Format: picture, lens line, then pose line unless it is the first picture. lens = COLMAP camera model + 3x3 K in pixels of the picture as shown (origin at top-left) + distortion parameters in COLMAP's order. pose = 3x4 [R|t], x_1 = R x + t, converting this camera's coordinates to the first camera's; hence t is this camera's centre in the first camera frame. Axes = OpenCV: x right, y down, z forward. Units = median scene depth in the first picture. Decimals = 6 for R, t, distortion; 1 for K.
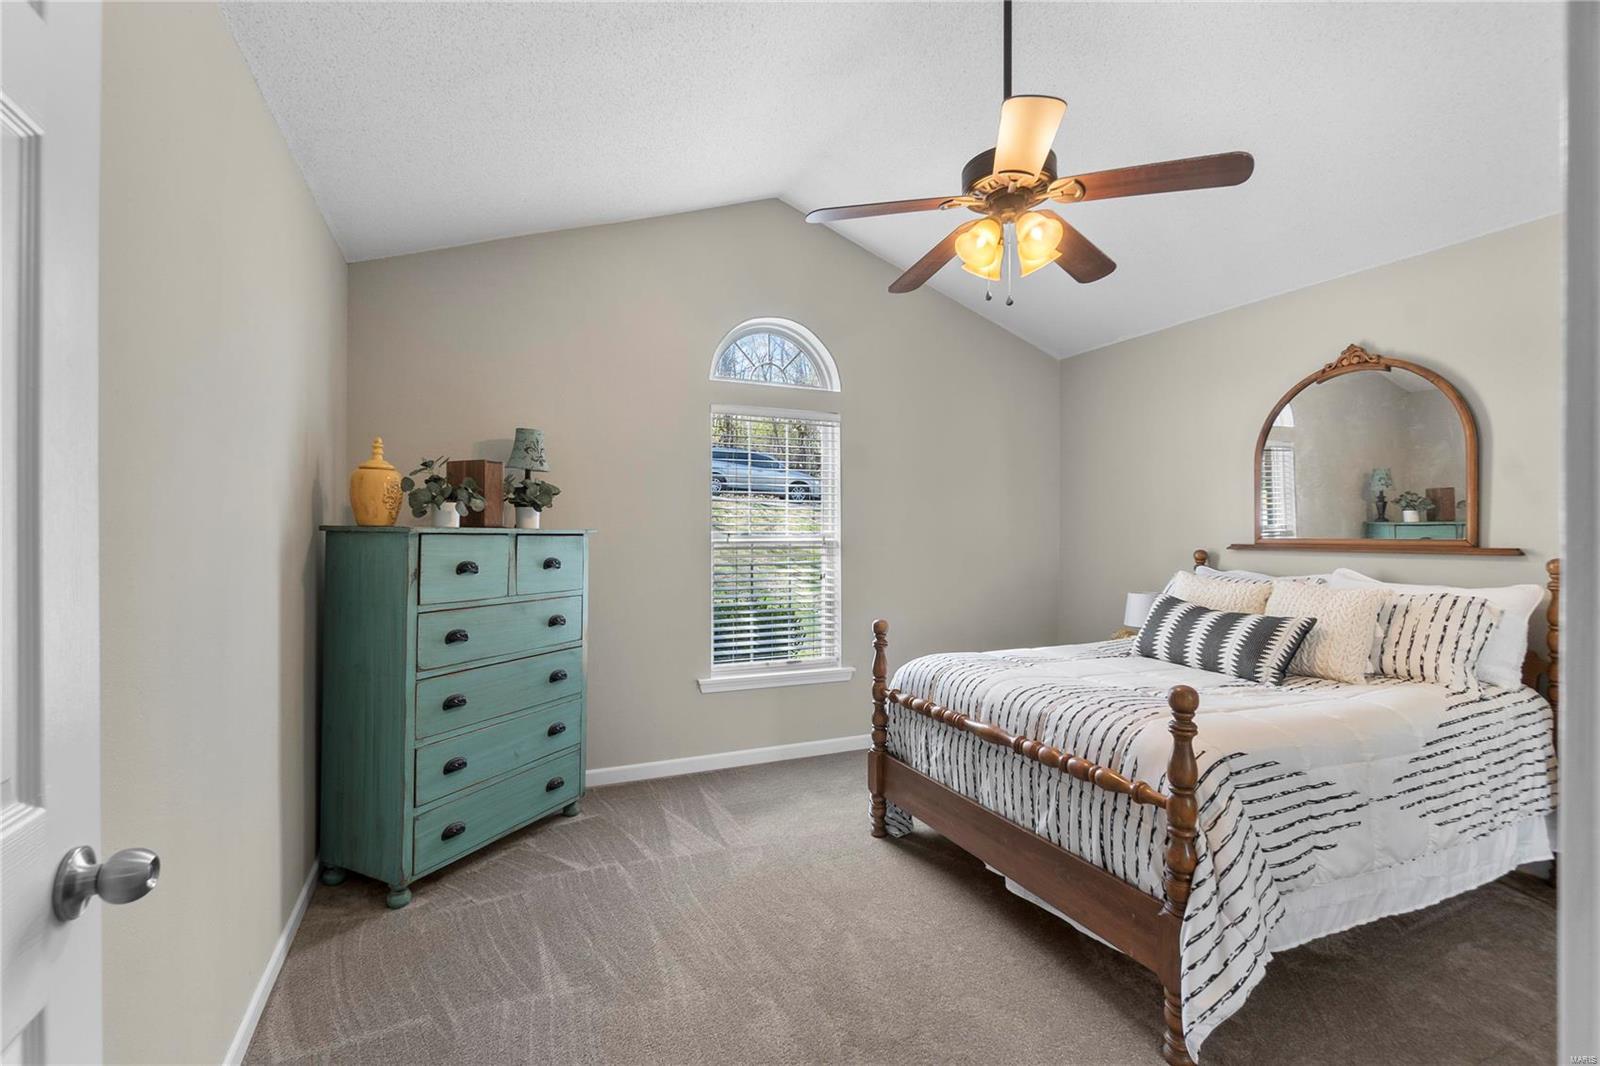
lens RADIAL K [[713.4, 0, 800.0], [0, 713.4, 533.0], [0, 0, 1]] dist [-0.002139, -0.000377]
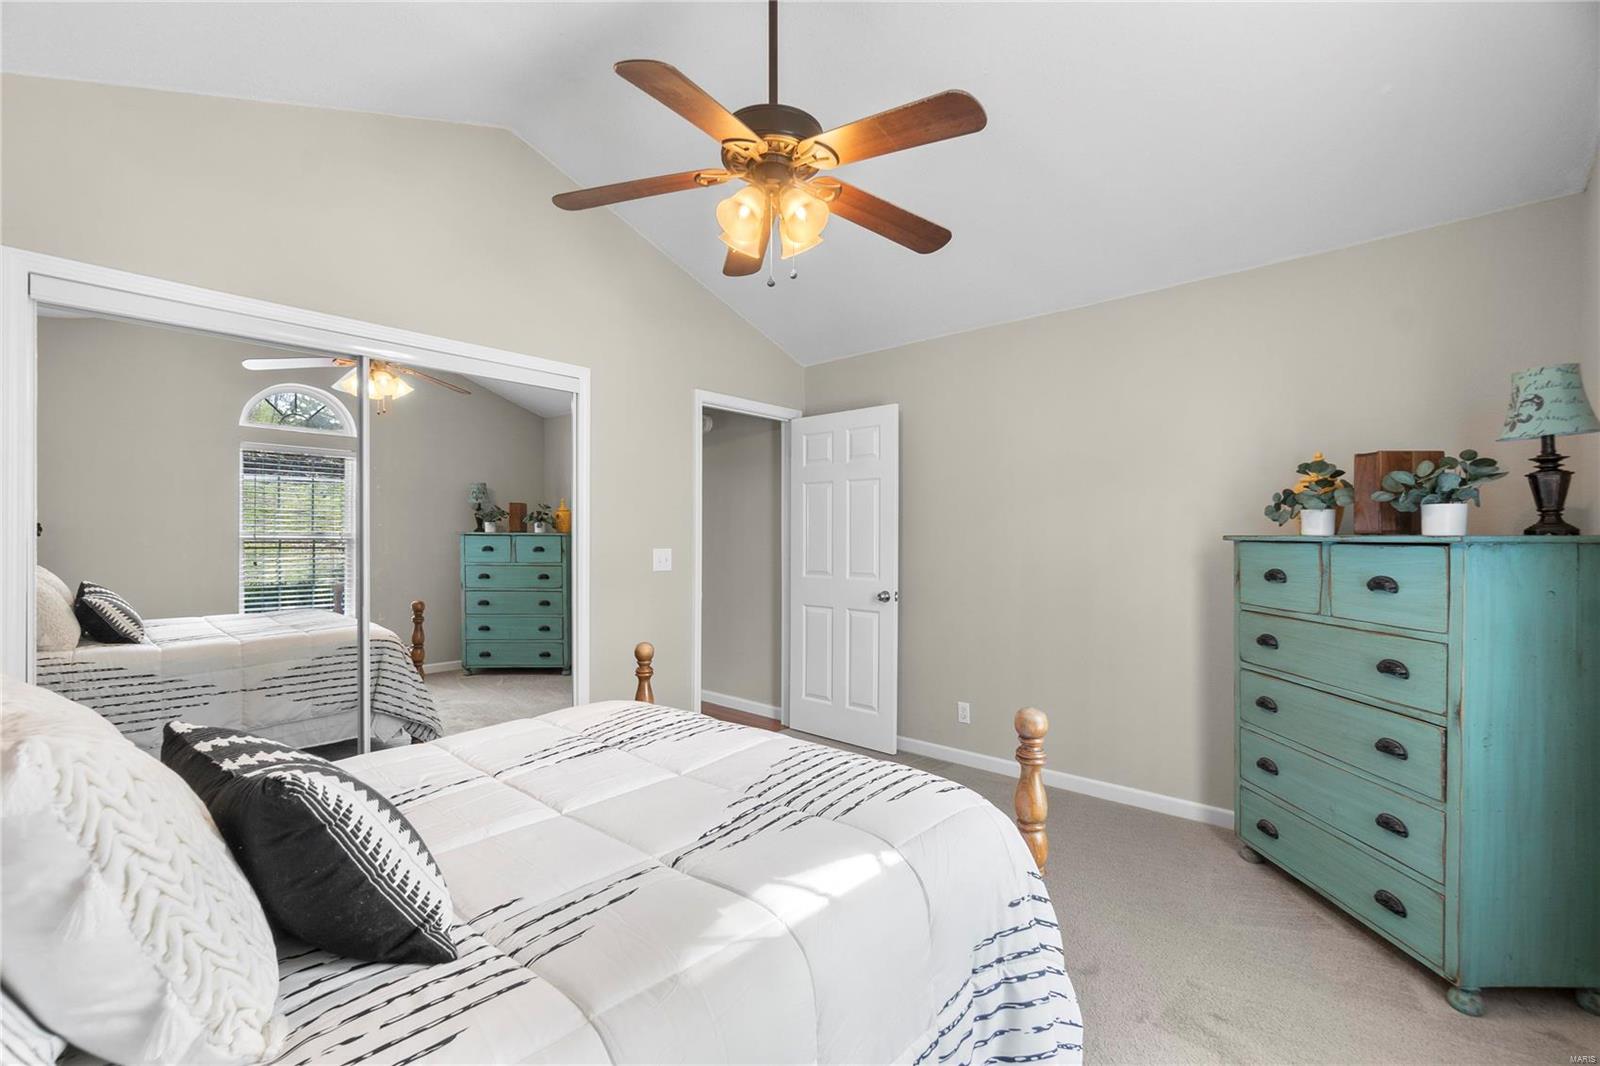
lens RADIAL K [[713.4, 0, 800.0], [0, 713.4, 533.0], [0, 0, 1]] dist [-0.002139, -0.000377]
pose [[-0.910490, -0.006561, -0.413479, 0.534910], [-0.005846, 0.999978, -0.002994, -0.003106], [0.413490, -0.000309, -0.910509, 1.587906]]
